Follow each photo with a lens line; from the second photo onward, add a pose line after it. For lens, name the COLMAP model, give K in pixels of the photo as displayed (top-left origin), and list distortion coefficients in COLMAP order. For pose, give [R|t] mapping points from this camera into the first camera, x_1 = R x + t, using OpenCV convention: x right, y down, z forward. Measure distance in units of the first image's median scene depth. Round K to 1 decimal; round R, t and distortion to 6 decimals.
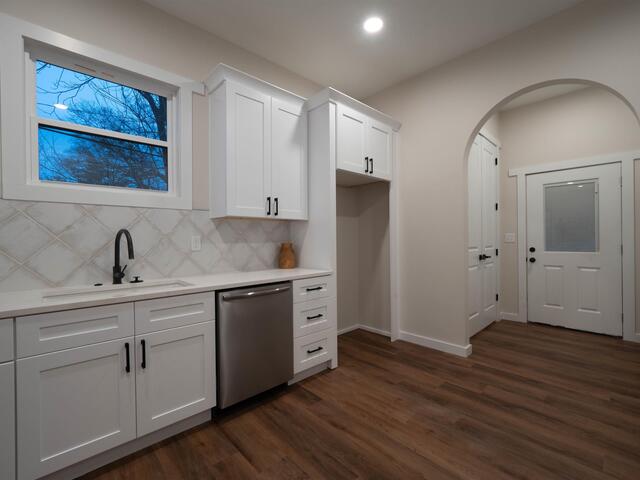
lens RADIAL K [[286.0, 0, 320.0], [0, 286.0, 240.0], [0, 0, 1]] dist [-0.004217, -0.000355]
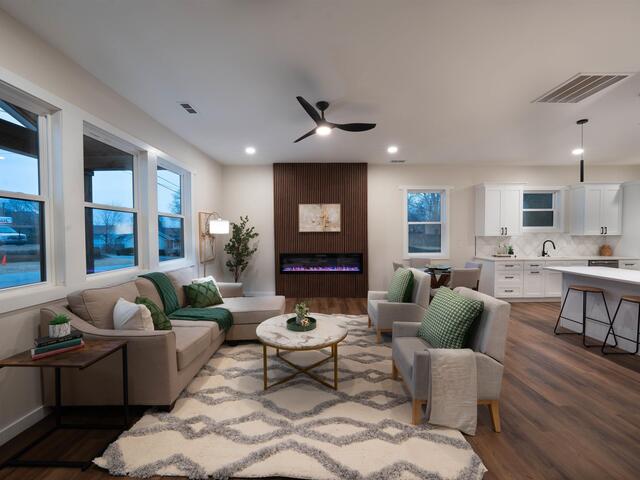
lens RADIAL K [[246.5, 0, 320.0], [0, 246.5, 240.0], [0, 0, 1]] dist [-0.017118, 0.000049]
pose [[0.729978, 0.018621, -0.683217, -0.553109], [-0.004490, 0.999738, 0.022450, -0.072501], [0.683456, -0.013321, 0.729870, -2.280915]]
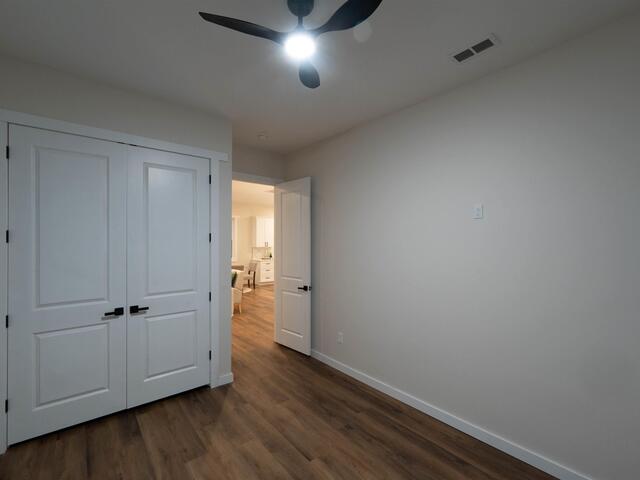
lens RADIAL K [[286.0, 0, 320.0], [0, 286.0, 240.0], [0, 0, 1]] dist [-0.004217, -0.000355]
pose [[0.998860, 0.007052, -0.047204, 0.199008], [-0.007451, 0.999938, -0.008269, -0.147715], [0.047143, 0.008612, 0.998851, -3.984893]]
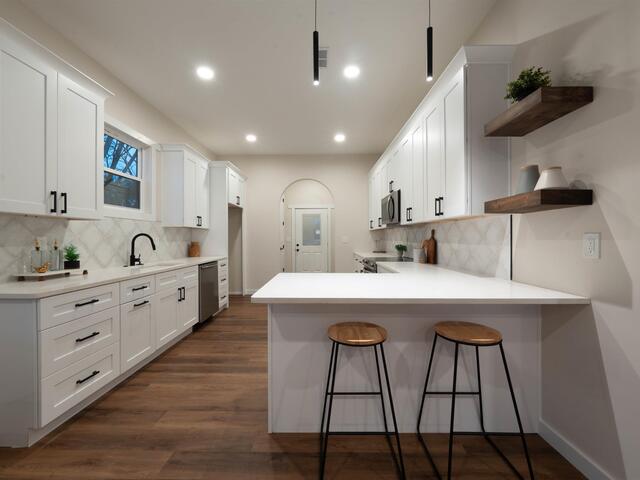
lens RADIAL K [[268.1, 0, 320.0], [0, 268.1, 240.0], [0, 0, 1]] dist [-0.001671, 0.000144]
pose [[0.686474, 0.001527, 0.727153, -0.885005], [0.001855, 0.999991, -0.003851, 0.007414], [-0.727152, 0.003992, 0.686464, -0.714435]]
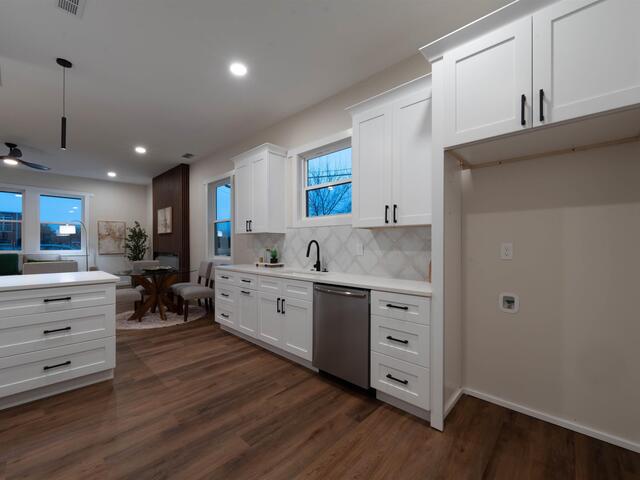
lens RADIAL K [[268.1, 0, 320.0], [0, 268.1, 240.0], [0, 0, 1]] dist [-0.001671, 0.000144]
pose [[0.077316, -0.006463, -0.996986, 0.764651], [-0.008890, 0.999935, -0.007171, -0.020996], [0.996967, 0.009417, 0.077254, 0.709098]]
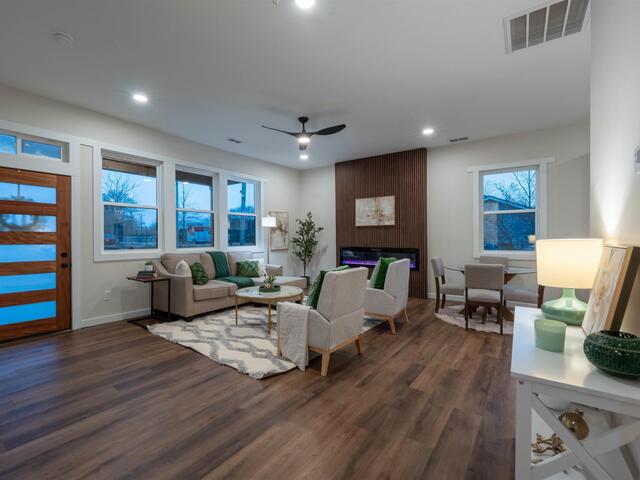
lens RADIAL K [[286.0, 0, 320.0], [0, 286.0, 240.0], [0, 0, 1]] dist [-0.004217, -0.000355]
pose [[0.209531, 0.017228, -0.977650, 0.319756], [-0.004106, 0.999851, 0.016740, -0.008778], [0.977793, 0.000507, 0.209571, -1.667167]]
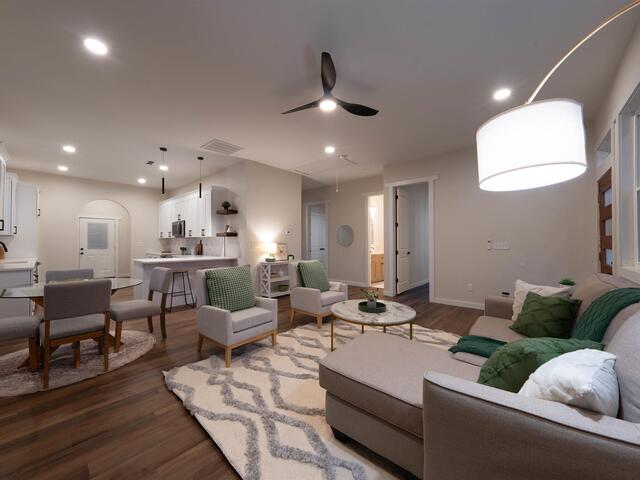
lens RADIAL K [[253.2, 0, 320.0], [0, 253.2, 240.0], [0, 0, 1]] dist [0.000545, -0.000051]
pose [[-0.084264, 0.017979, 0.996281, -2.459249], [0.005678, 0.999830, -0.017562, 0.009959], [-0.996427, 0.004177, -0.084352, -1.297620]]
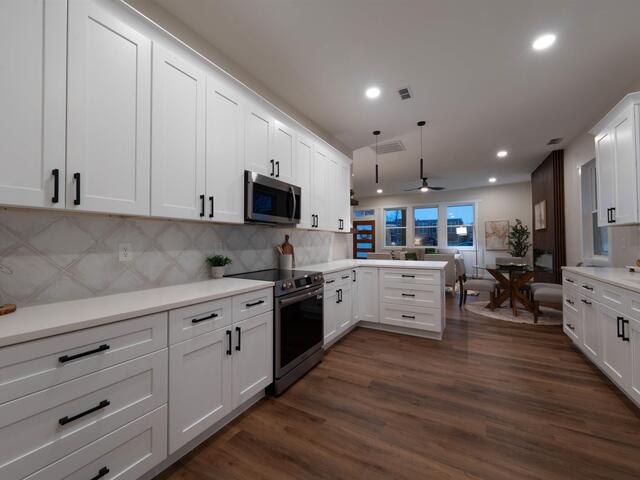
lens RADIAL K [[268.1, 0, 320.0], [0, 268.1, 240.0], [0, 0, 1]] dist [-0.001671, 0.000144]
pose [[-0.951955, 0.011689, -0.306014, 0.692679], [0.012470, 0.999922, -0.000599, -0.018033], [0.305983, -0.004386, -0.952027, 1.119441]]
